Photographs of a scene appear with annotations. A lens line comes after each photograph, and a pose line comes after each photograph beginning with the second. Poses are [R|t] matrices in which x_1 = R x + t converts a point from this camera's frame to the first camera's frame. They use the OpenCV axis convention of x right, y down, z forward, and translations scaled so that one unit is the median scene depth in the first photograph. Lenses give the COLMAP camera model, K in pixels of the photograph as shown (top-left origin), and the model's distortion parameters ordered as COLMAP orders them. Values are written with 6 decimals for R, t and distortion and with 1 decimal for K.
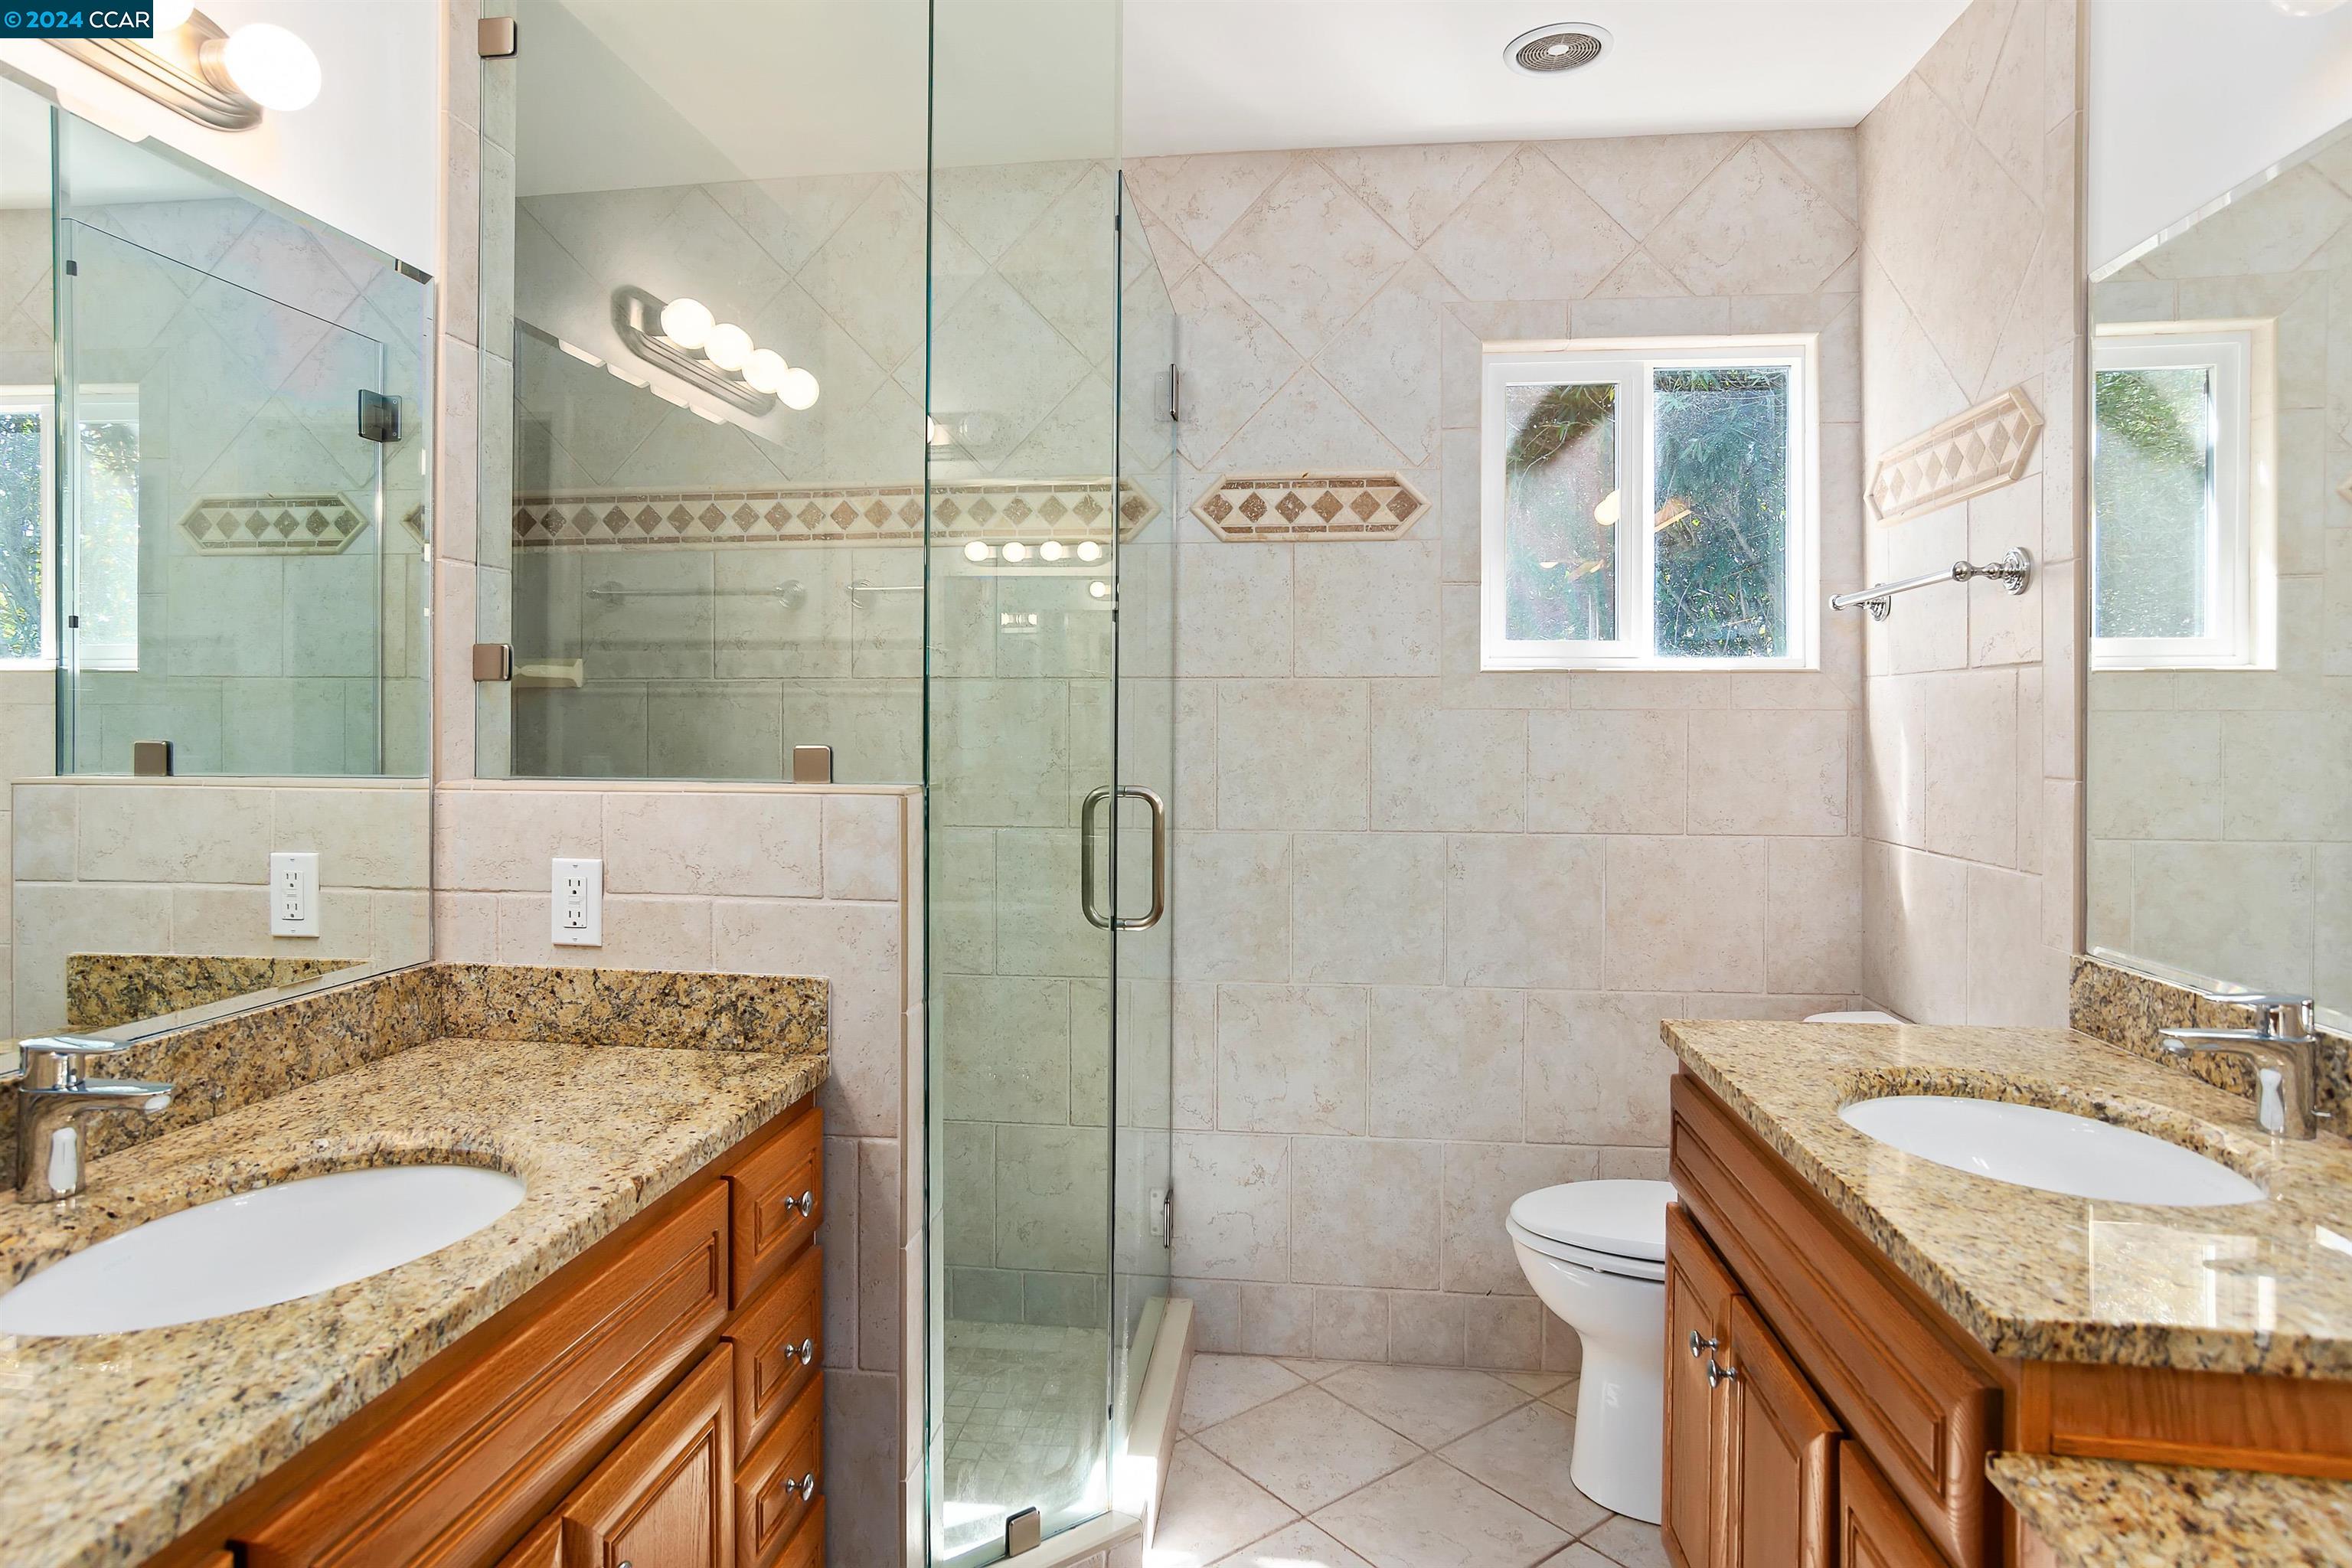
lens RADIAL K [[1306.5, 0, 1185.2], [0, 1306.5, 750.7], [0, 0, 1]] dist [-0.032773, 0.033939]
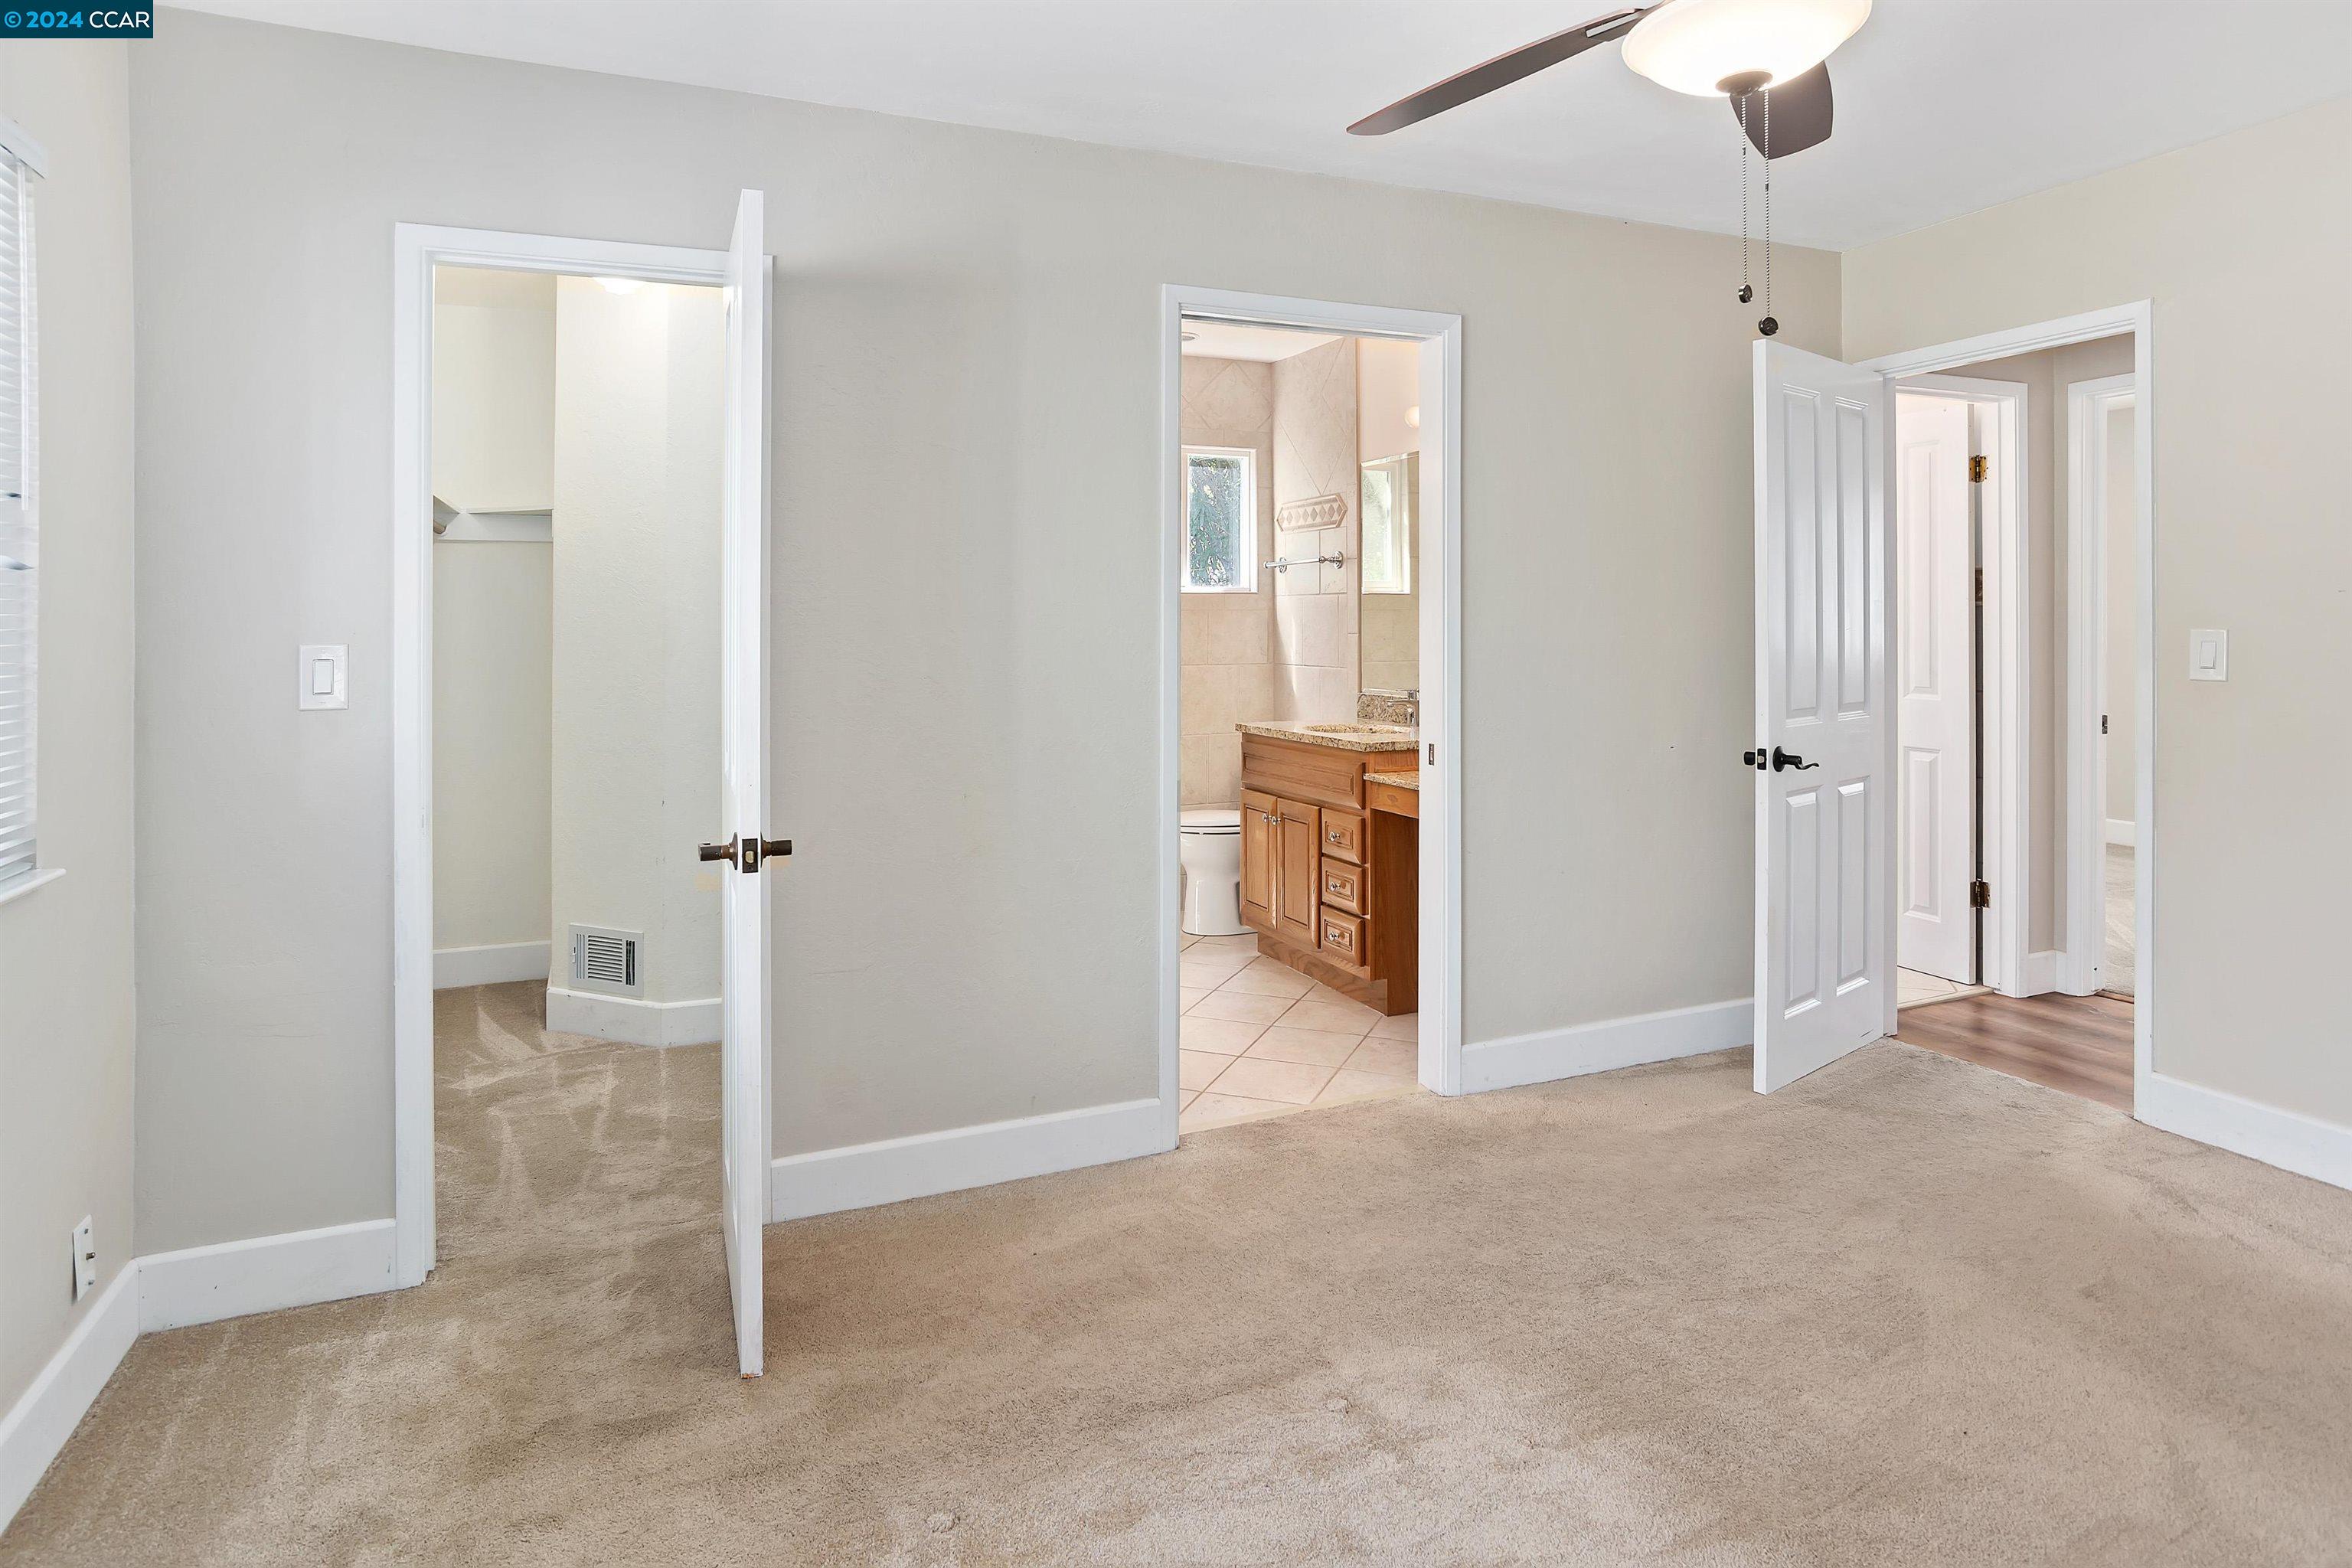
lens RADIAL K [[1292.0, 0, 1175.2], [0, 1292.0, 735.6], [0, 0, 1]] dist [-0.041910, 0.036351]
pose [[0.865850, -0.050401, 0.497758, -0.830049], [0.019120, 0.997519, 0.067745, 0.034259], [-0.499937, -0.049140, 0.864666, -0.971548]]
